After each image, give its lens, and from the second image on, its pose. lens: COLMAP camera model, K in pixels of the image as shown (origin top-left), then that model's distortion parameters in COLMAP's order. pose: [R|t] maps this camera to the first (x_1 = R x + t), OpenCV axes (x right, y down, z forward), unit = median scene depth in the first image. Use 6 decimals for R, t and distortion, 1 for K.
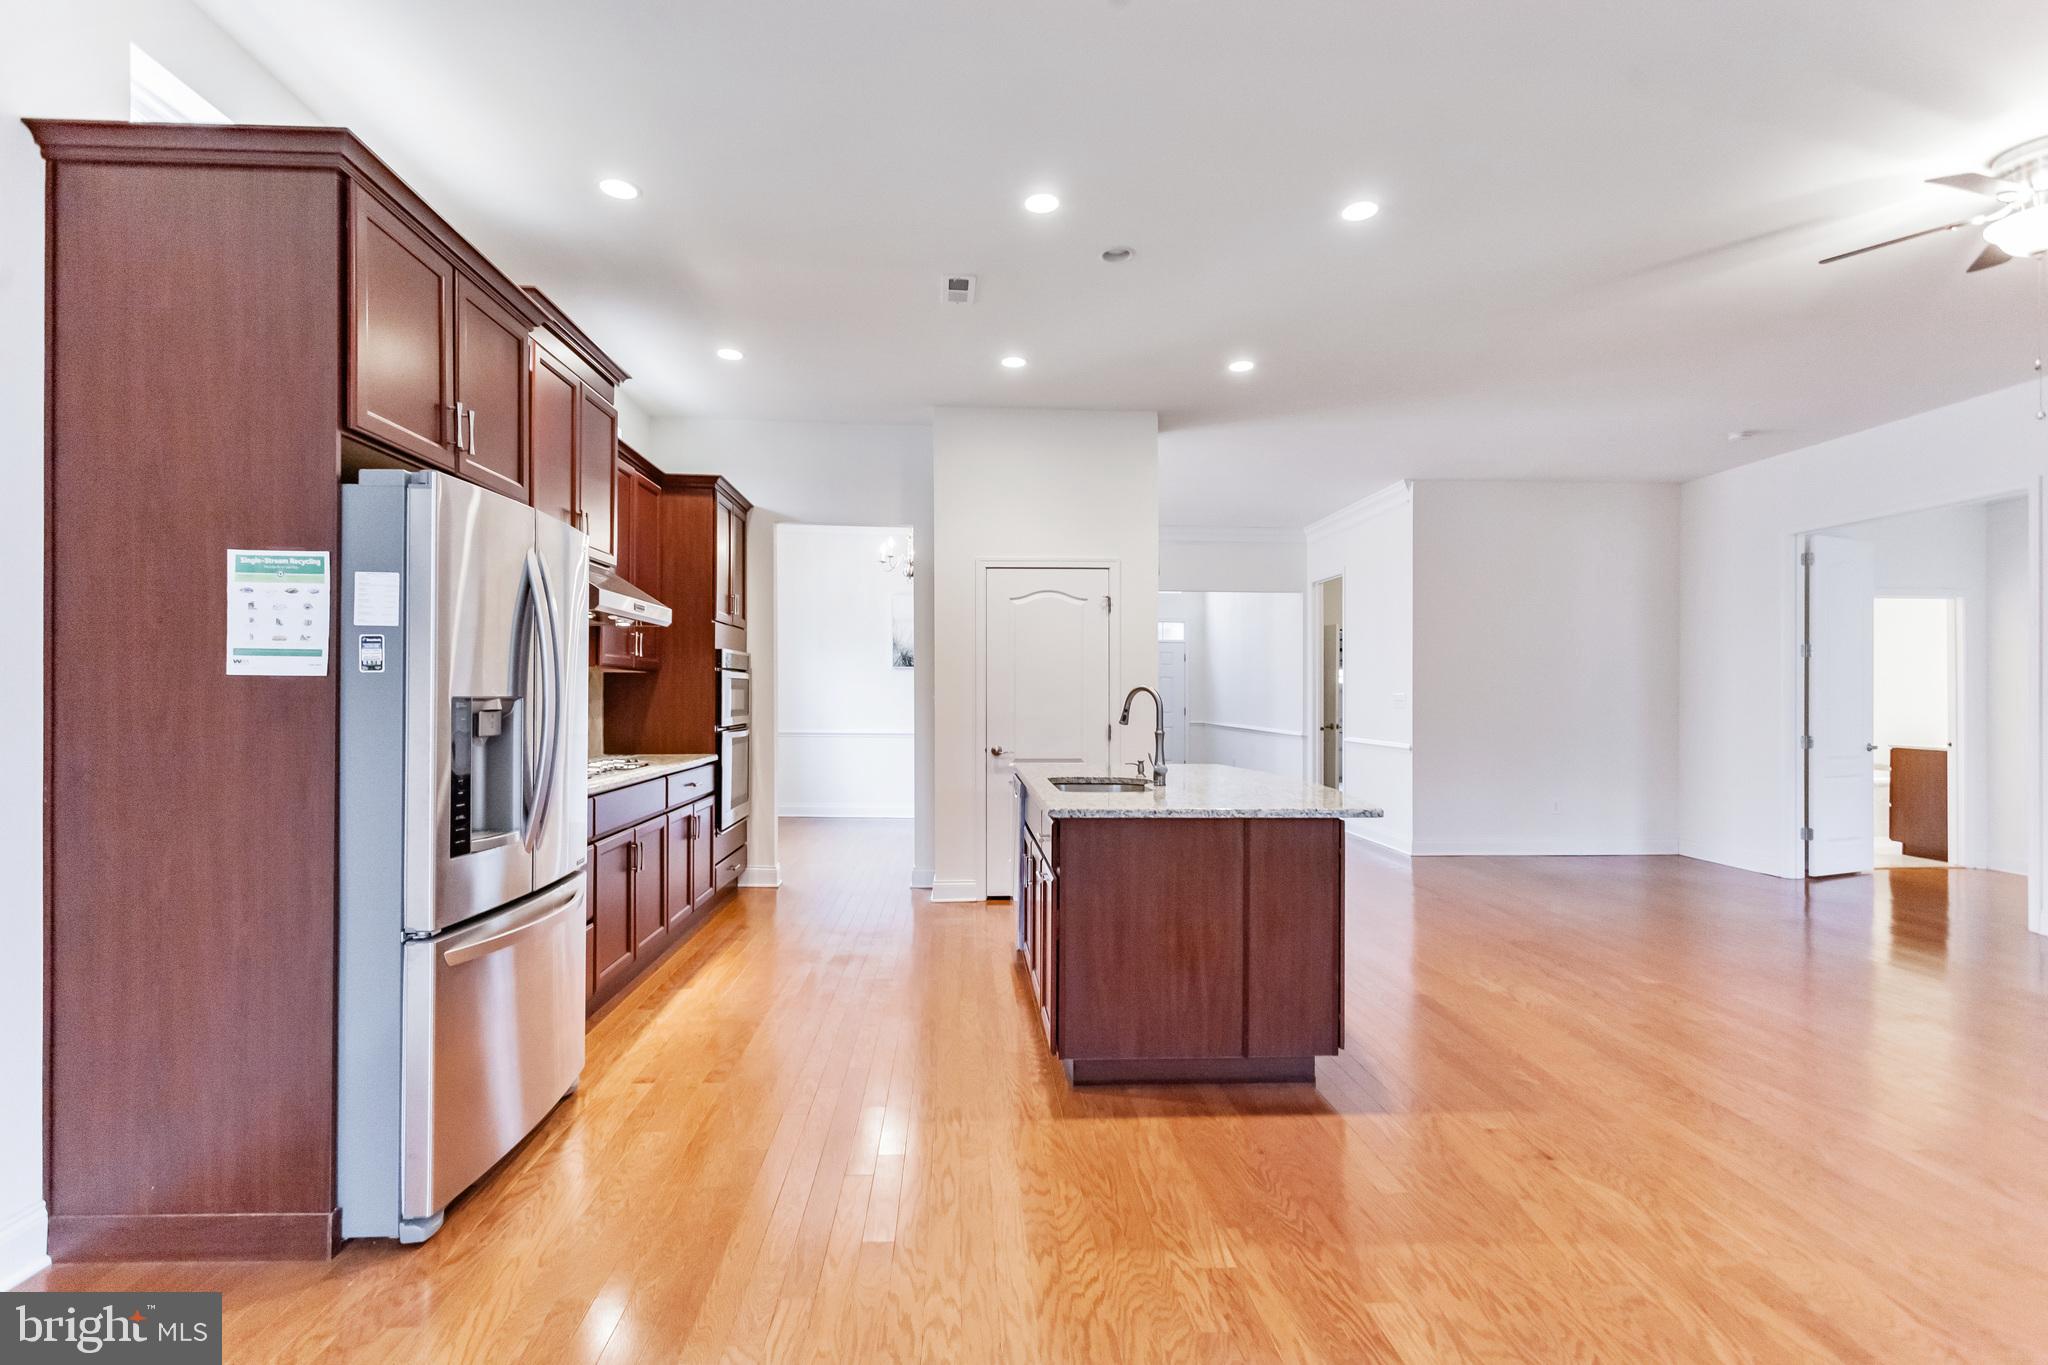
lens RADIAL K [[965.6, 0, 1006.8], [0, 965.6, 686.8], [0, 0, 1]] dist [0.012956, 0.000069]
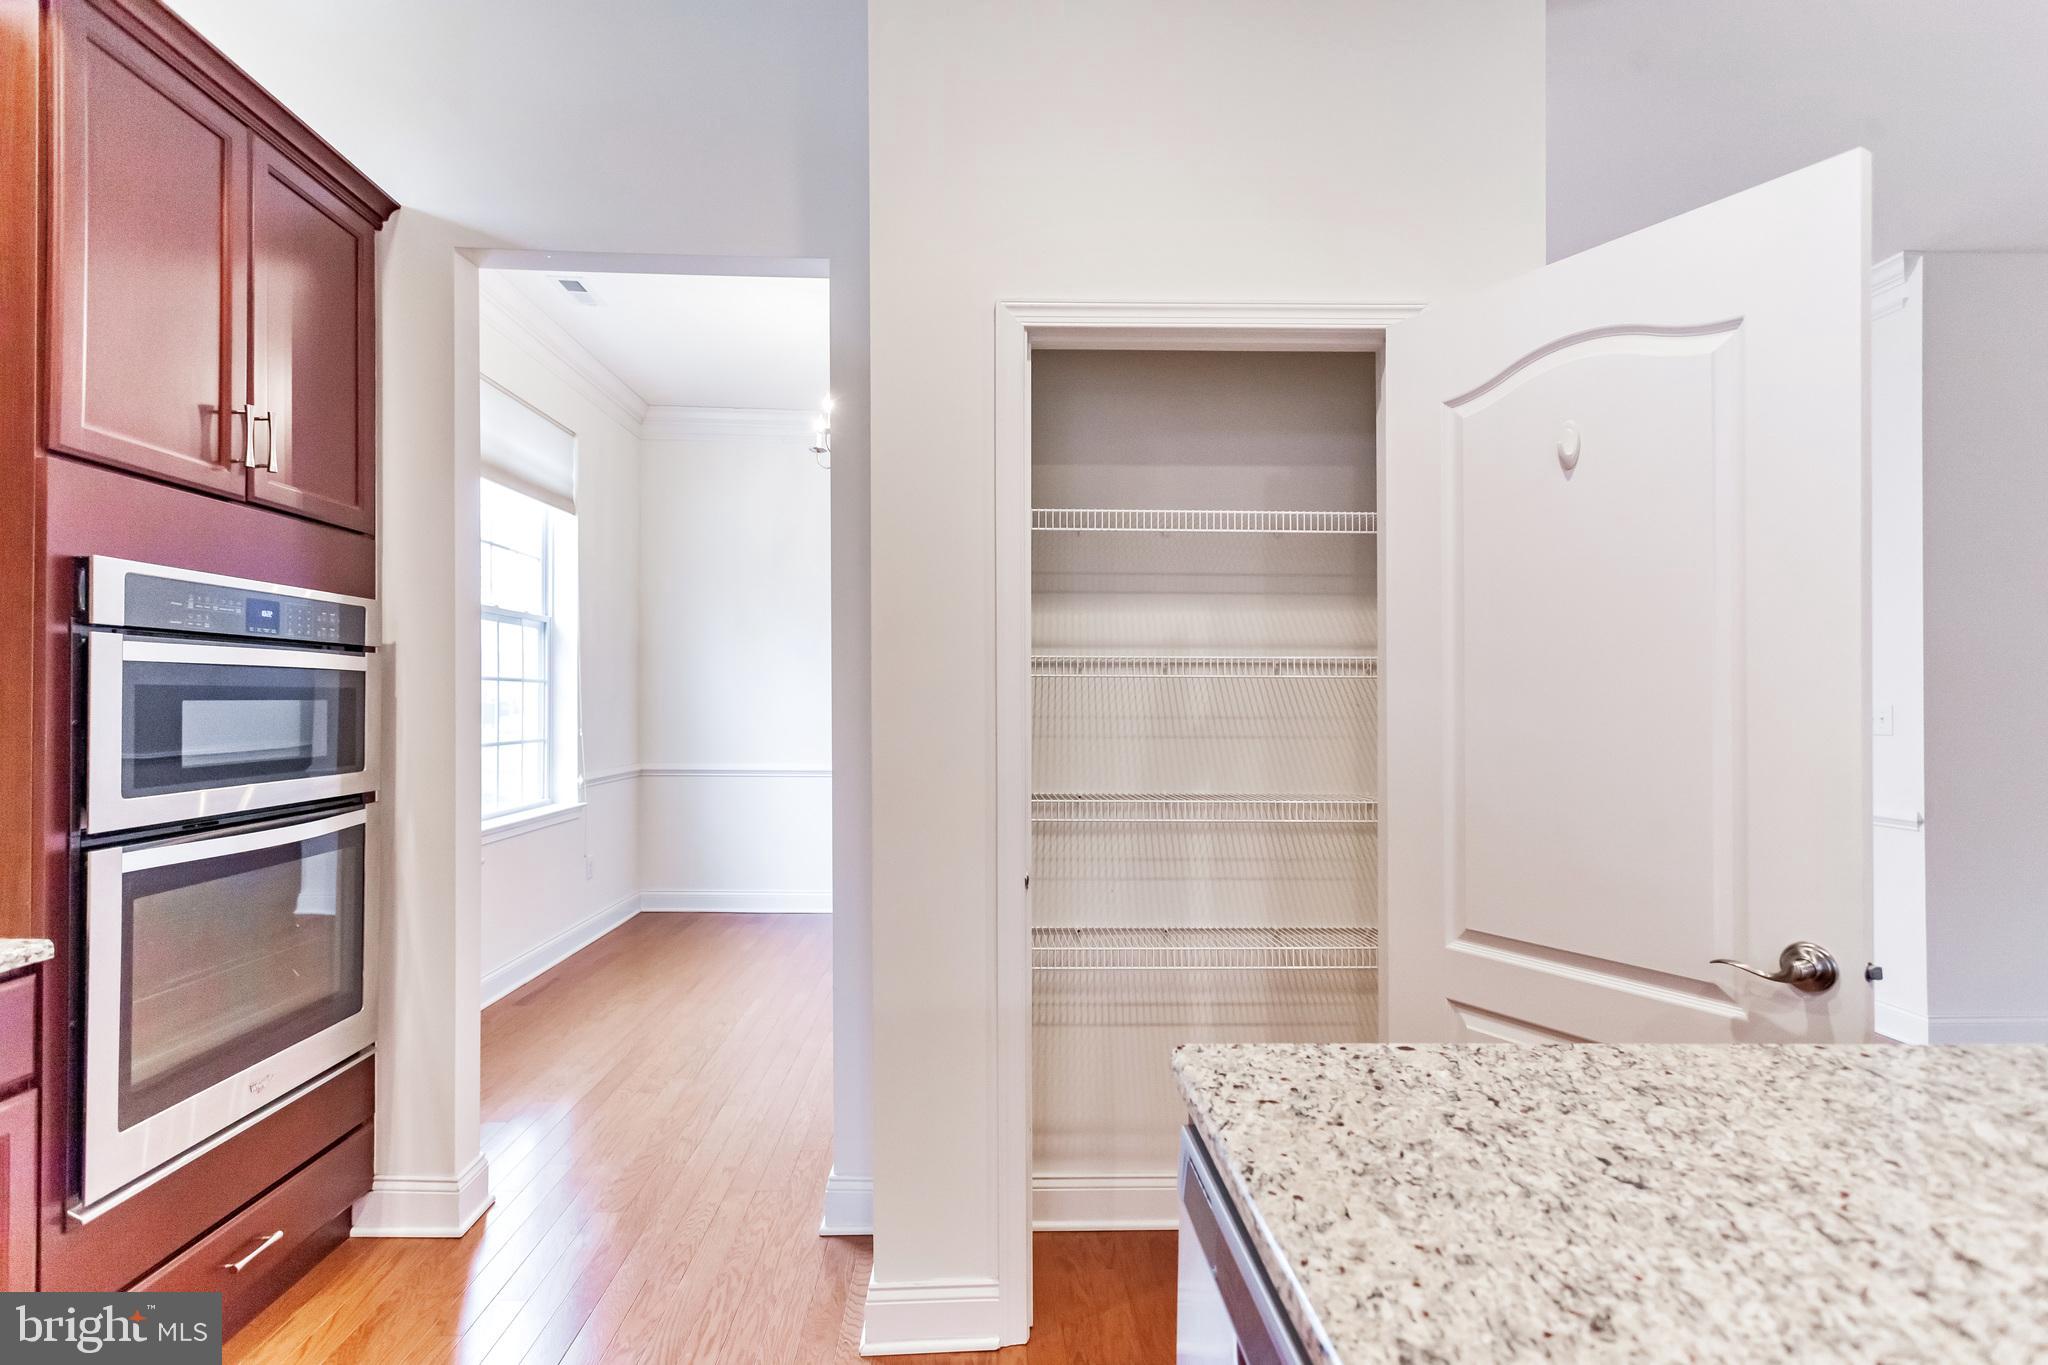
lens RADIAL K [[971.5, 0, 1017.6], [0, 971.5, 684.0], [0, 0, 1]] dist [0.001340, 0.000518]
pose [[0.999816, -0.001609, -0.019096, -0.018916], [0.001468, 0.999972, -0.007392, 0.000264], [0.019108, 0.007363, 0.999790, 0.687134]]
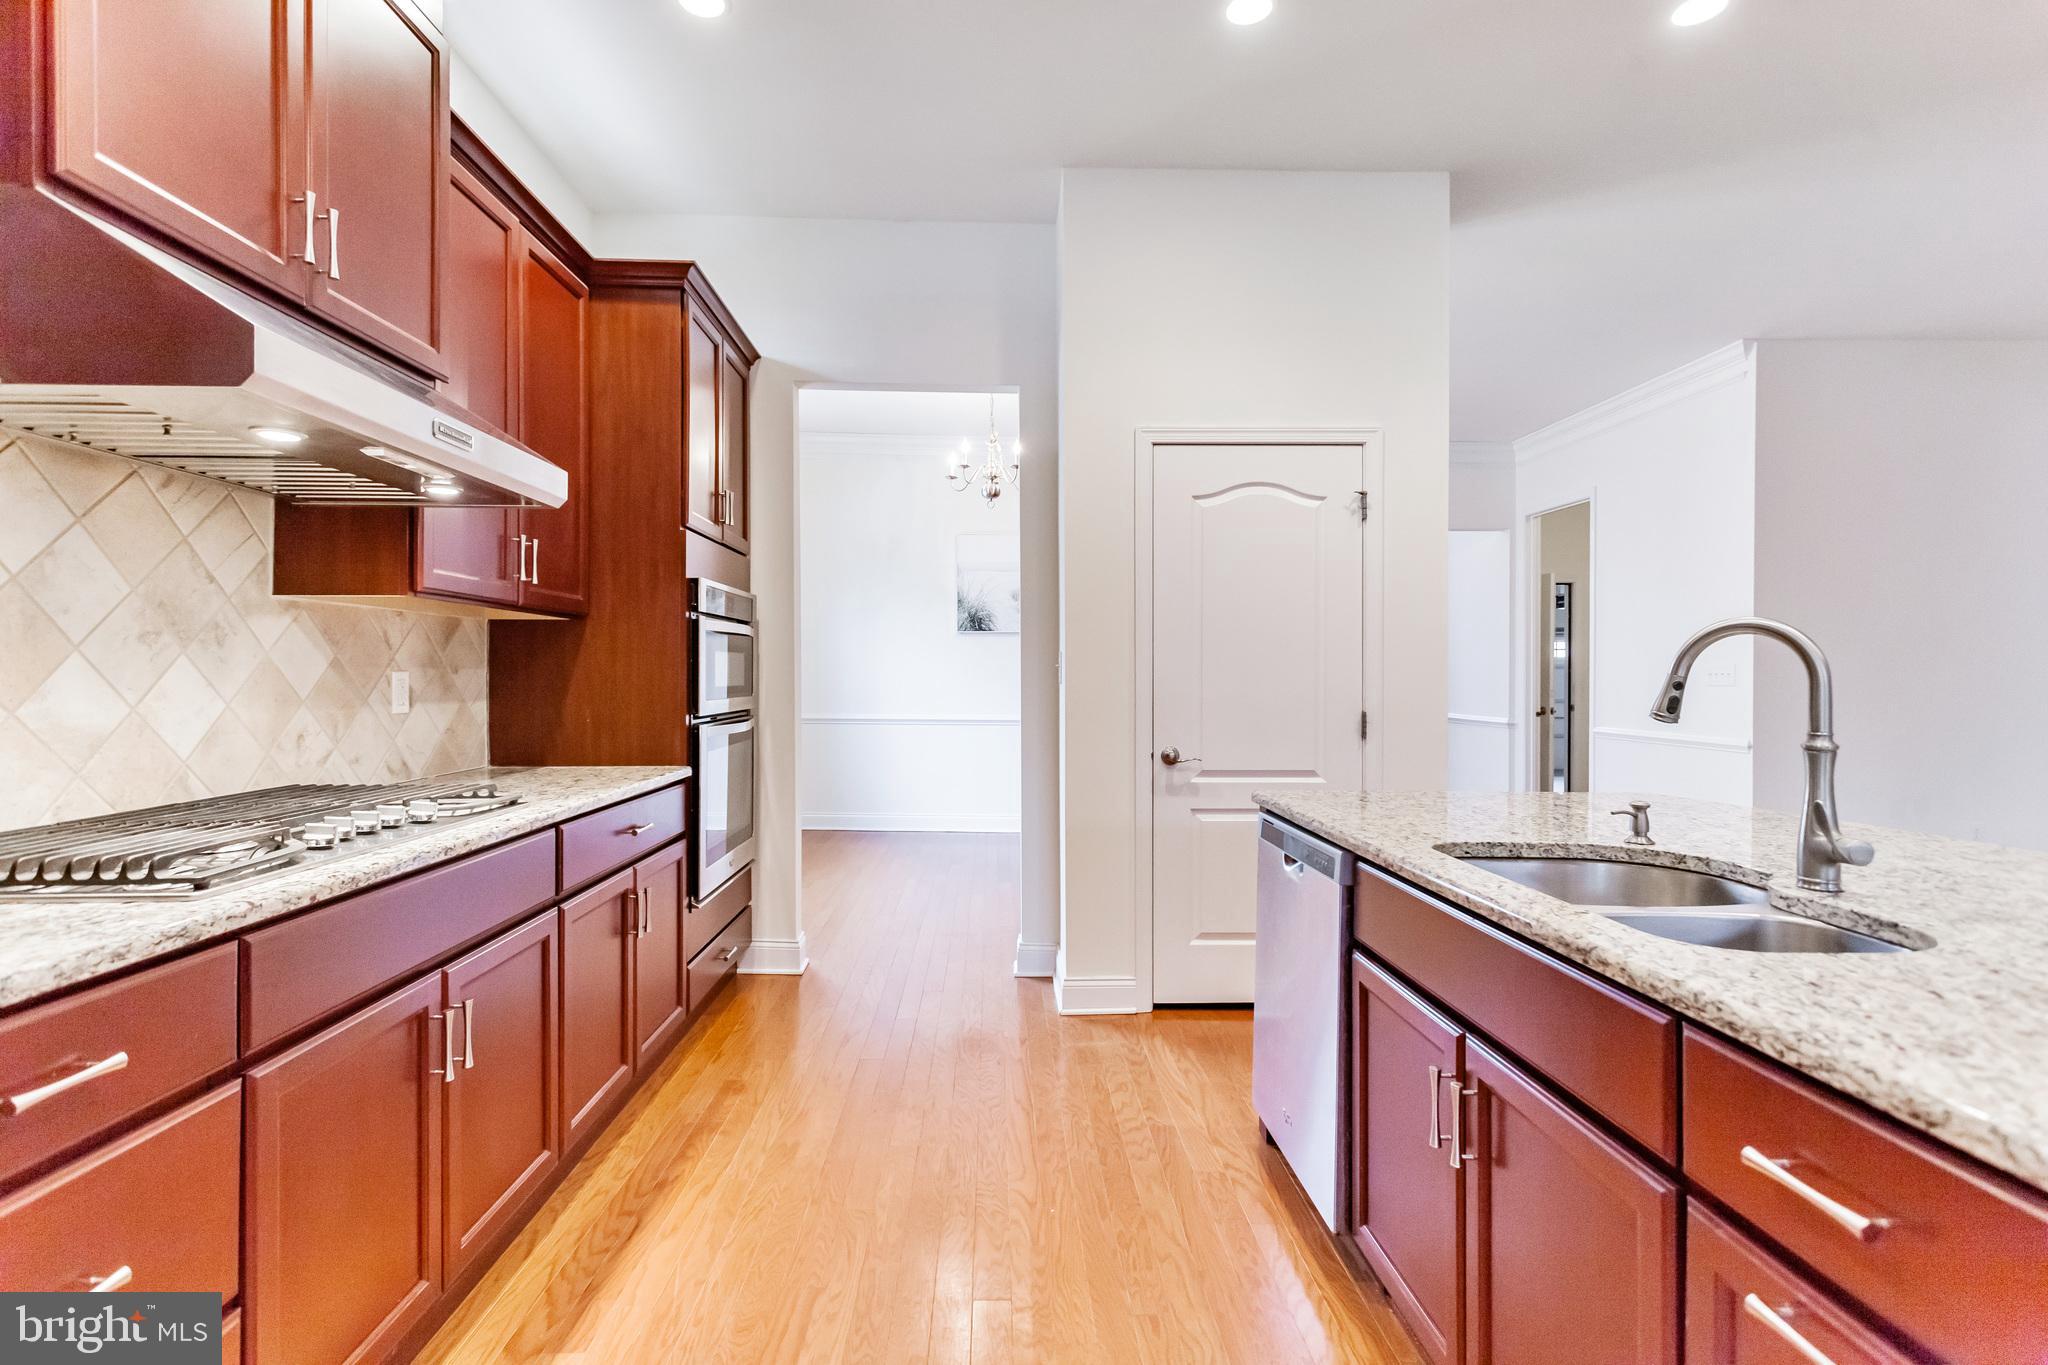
lens RADIAL K [[978.0, 0, 1010.3], [0, 978.0, 675.0], [0, 0, 1]] dist [0.008532, 0.000833]
pose [[0.999509, -0.000051, -0.031333, -0.090940], [0.000338, 0.999958, 0.009162, 0.011280], [0.031332, -0.009168, 0.999467, 0.412988]]
